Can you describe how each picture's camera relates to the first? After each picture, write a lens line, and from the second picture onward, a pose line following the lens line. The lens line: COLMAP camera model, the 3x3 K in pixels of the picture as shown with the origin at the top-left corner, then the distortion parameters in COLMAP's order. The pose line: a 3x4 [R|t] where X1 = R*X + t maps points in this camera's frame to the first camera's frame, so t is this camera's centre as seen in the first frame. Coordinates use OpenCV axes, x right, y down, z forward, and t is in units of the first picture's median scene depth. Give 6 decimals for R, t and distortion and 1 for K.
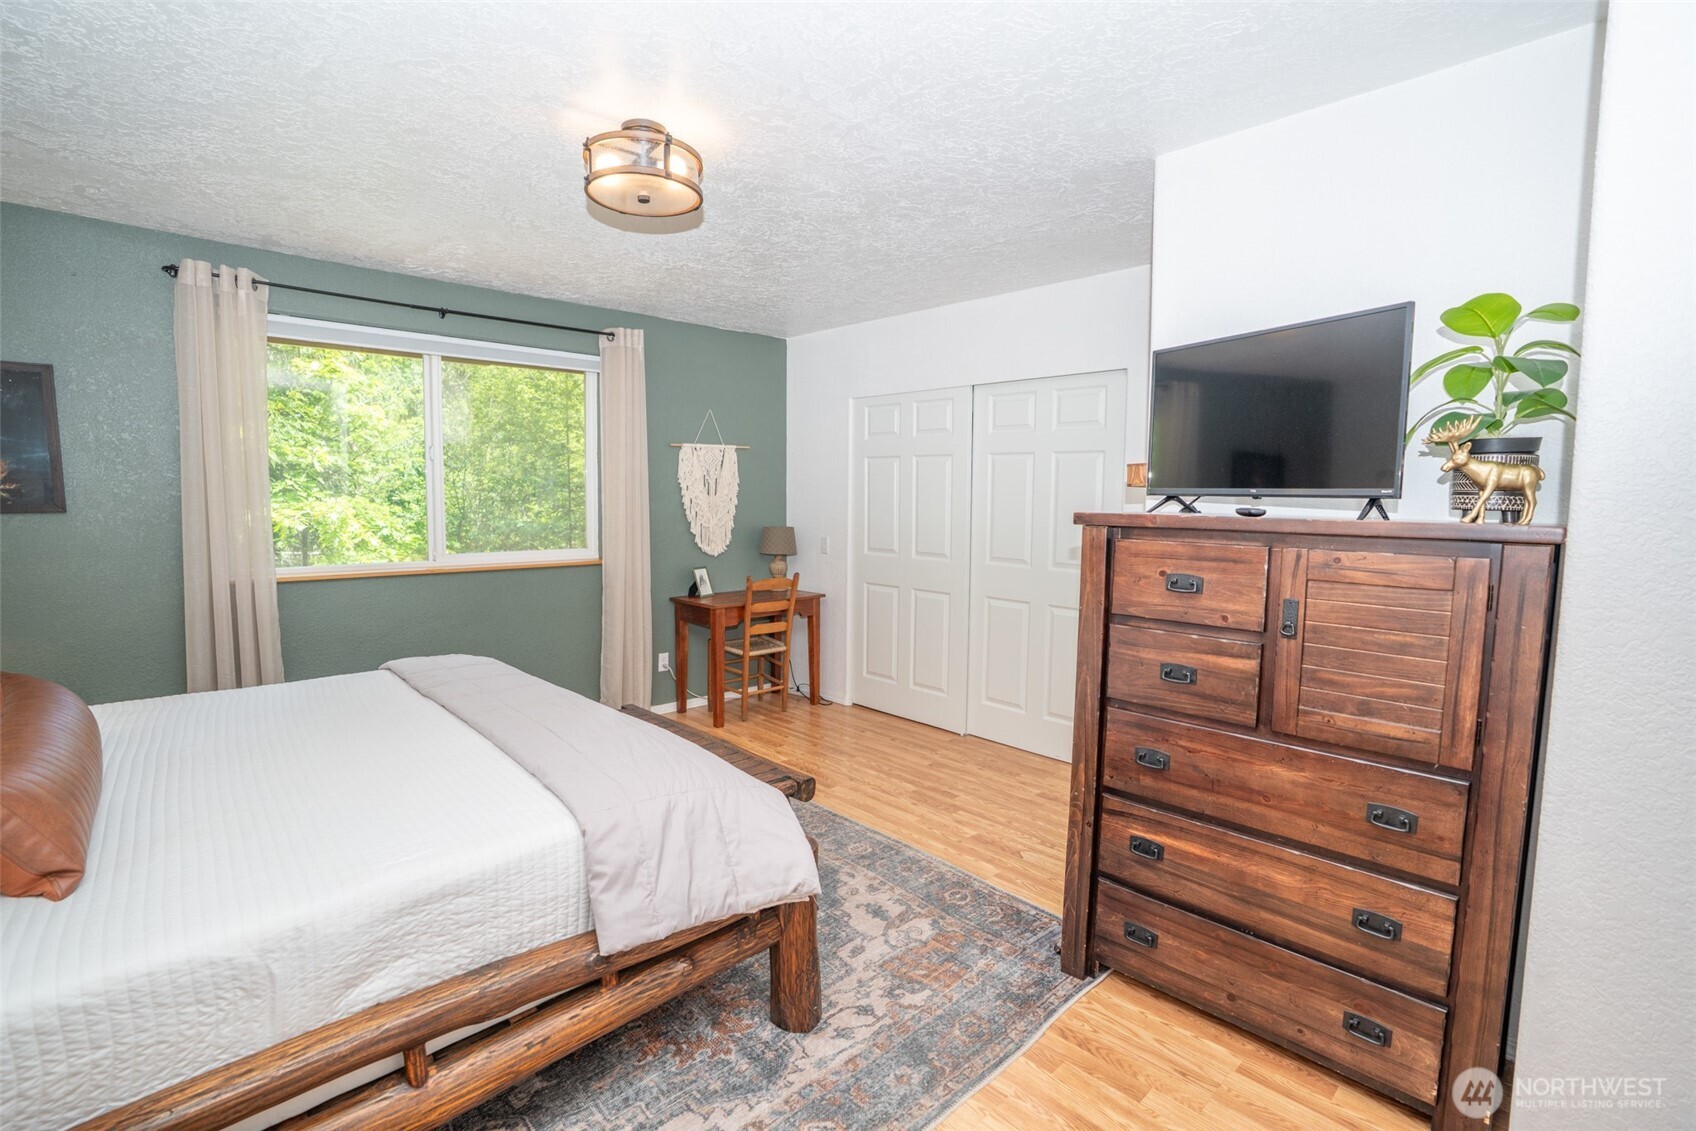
lens RADIAL K [[762.9, 0, 832.1], [0, 762.9, 565.0], [0, 0, 1]] dist [-0.062950, 0.017331]
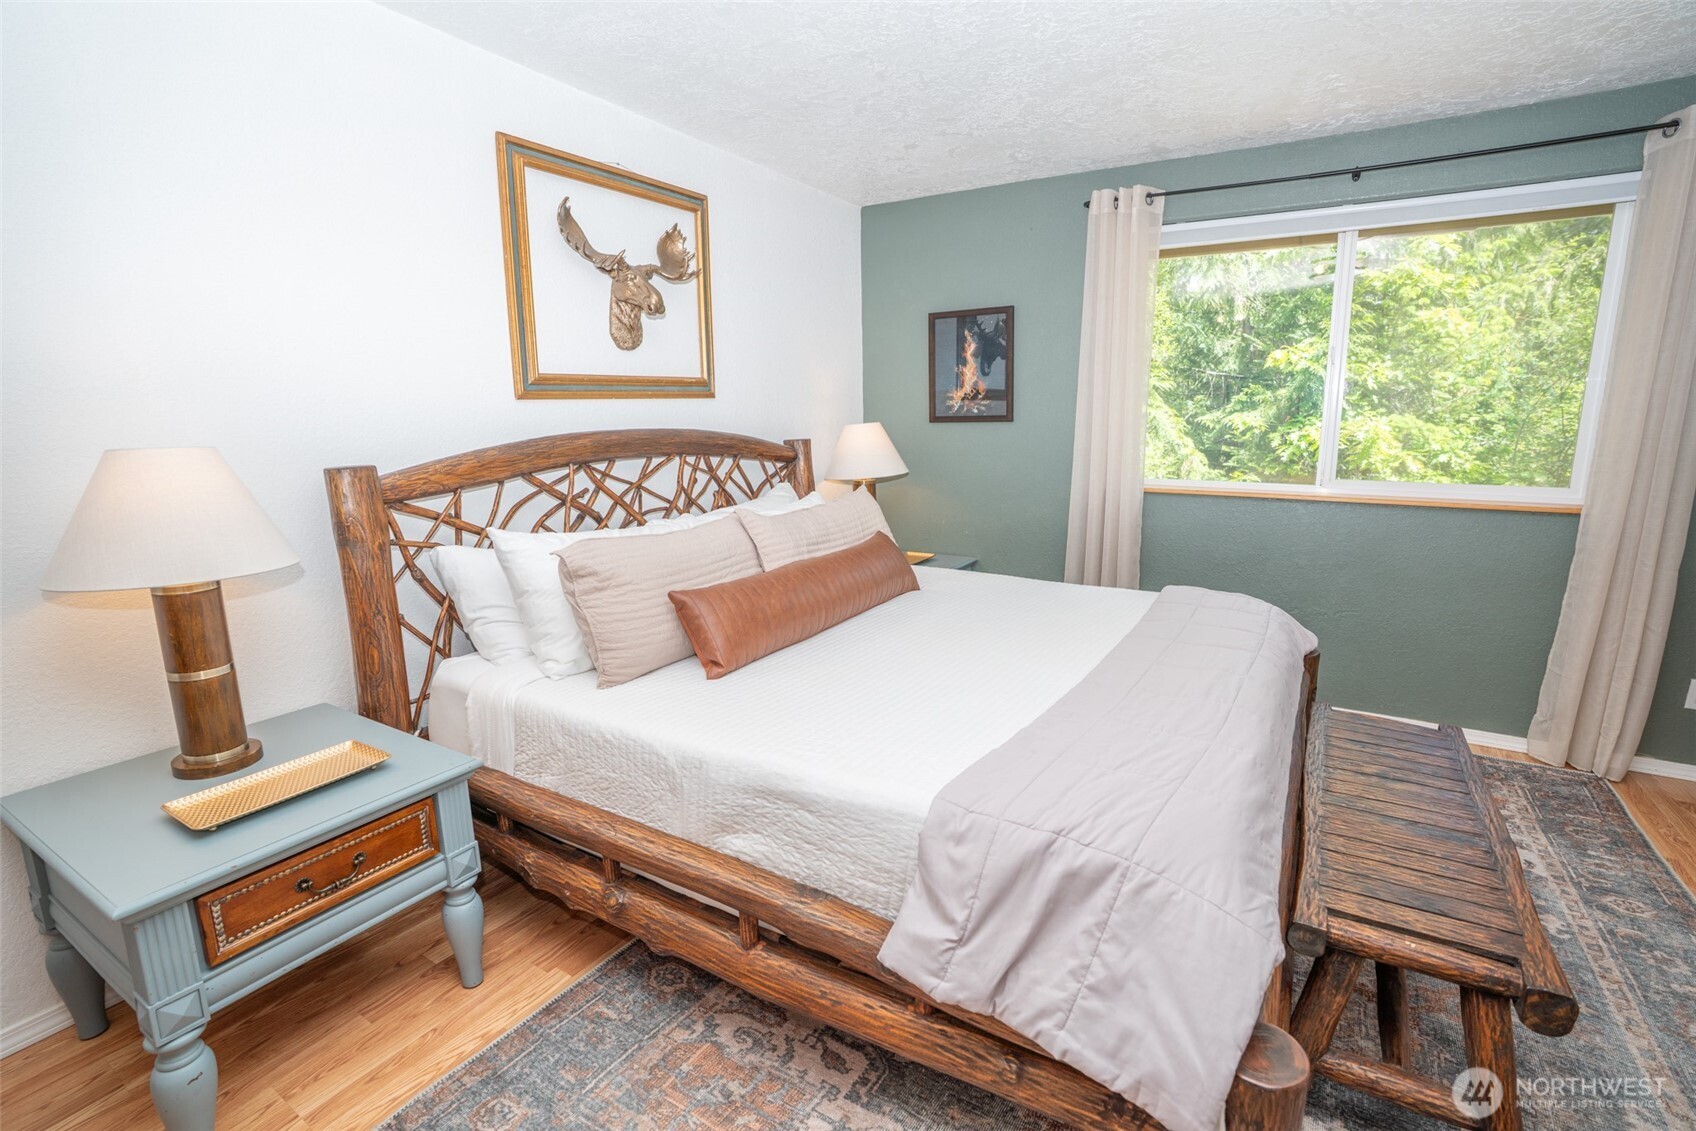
lens RADIAL K [[762.9, 0, 832.1], [0, 762.9, 565.0], [0, 0, 1]] dist [-0.062950, 0.017331]
pose [[0.258634, 0.172970, -0.950363, 0.284824], [-0.074237, 0.984487, 0.158978, -0.024015], [0.963119, 0.029435, 0.267462, 0.533731]]
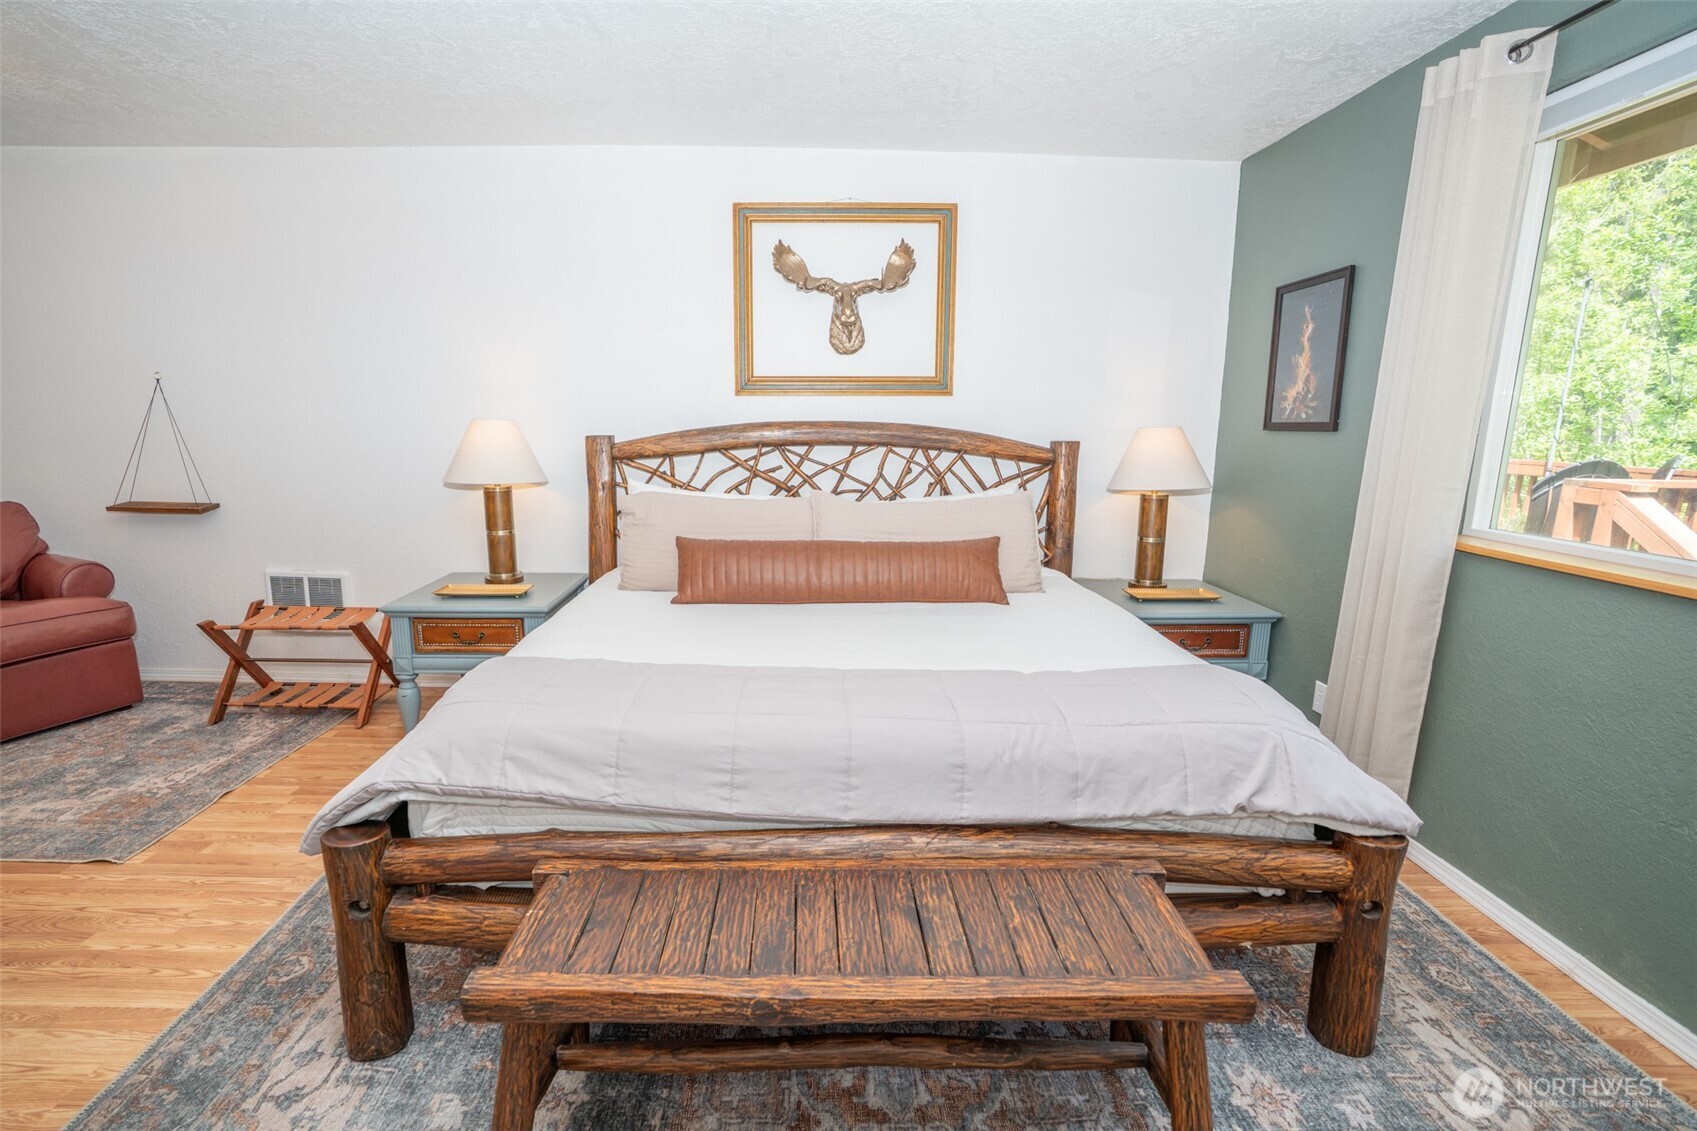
lens RADIAL K [[812.1, 0, 841.9], [0, 812.1, 590.7], [0, 0, 1]] dist [-0.062196, 0.022345]
pose [[-0.658723, 0.142617, -0.738745, 0.182811], [-0.087360, 0.960731, 0.263369, -0.134235], [0.747296, 0.238024, -0.620397, 1.764342]]
